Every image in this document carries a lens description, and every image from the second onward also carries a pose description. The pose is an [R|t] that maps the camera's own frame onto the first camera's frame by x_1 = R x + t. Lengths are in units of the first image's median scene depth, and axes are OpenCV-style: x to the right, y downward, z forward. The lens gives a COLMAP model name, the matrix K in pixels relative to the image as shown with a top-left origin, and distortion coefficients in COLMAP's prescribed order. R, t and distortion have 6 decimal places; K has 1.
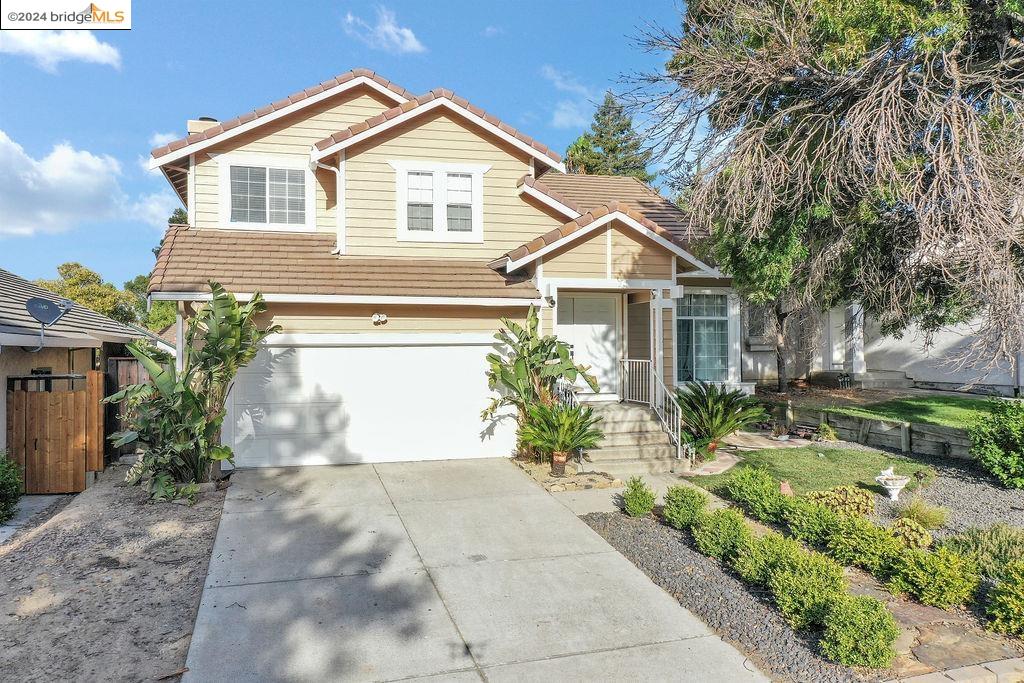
lens RADIAL K [[832.5, 0, 512.0], [0, 832.5, 341.5], [0, 0, 1]] dist [0.009091, 0.001677]
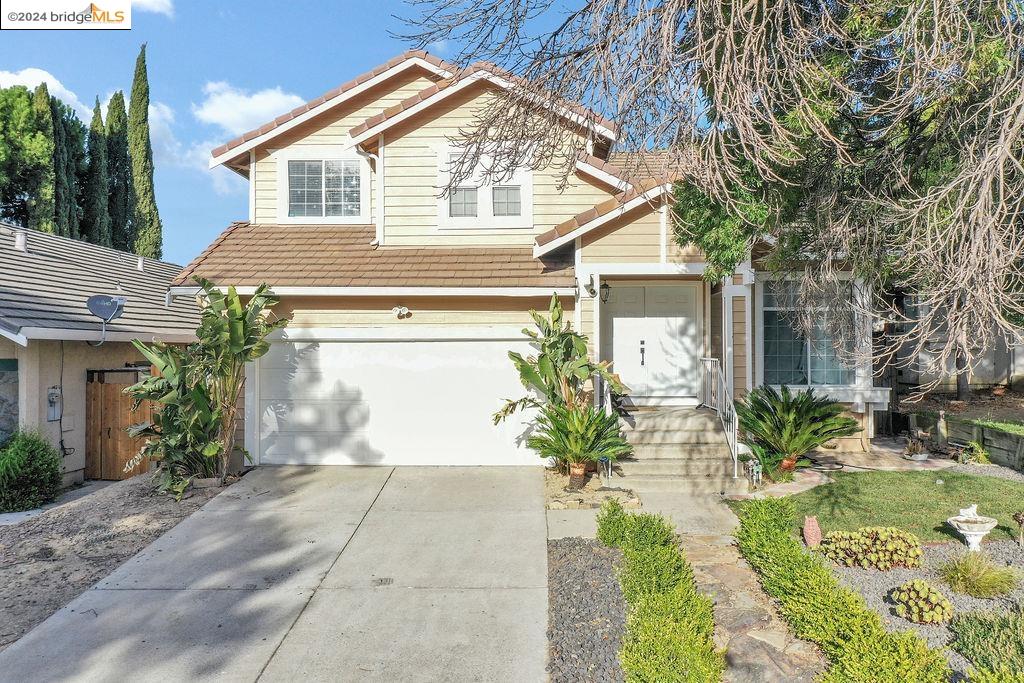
lens RADIAL K [[832.5, 0, 512.0], [0, 832.5, 341.5], [0, 0, 1]] dist [0.009091, 0.001677]
pose [[0.951609, 0.001359, -0.307308, 0.242027], [-0.001118, 0.999999, 0.000960, 0.004911], [0.307309, -0.000570, 0.951610, 0.143539]]
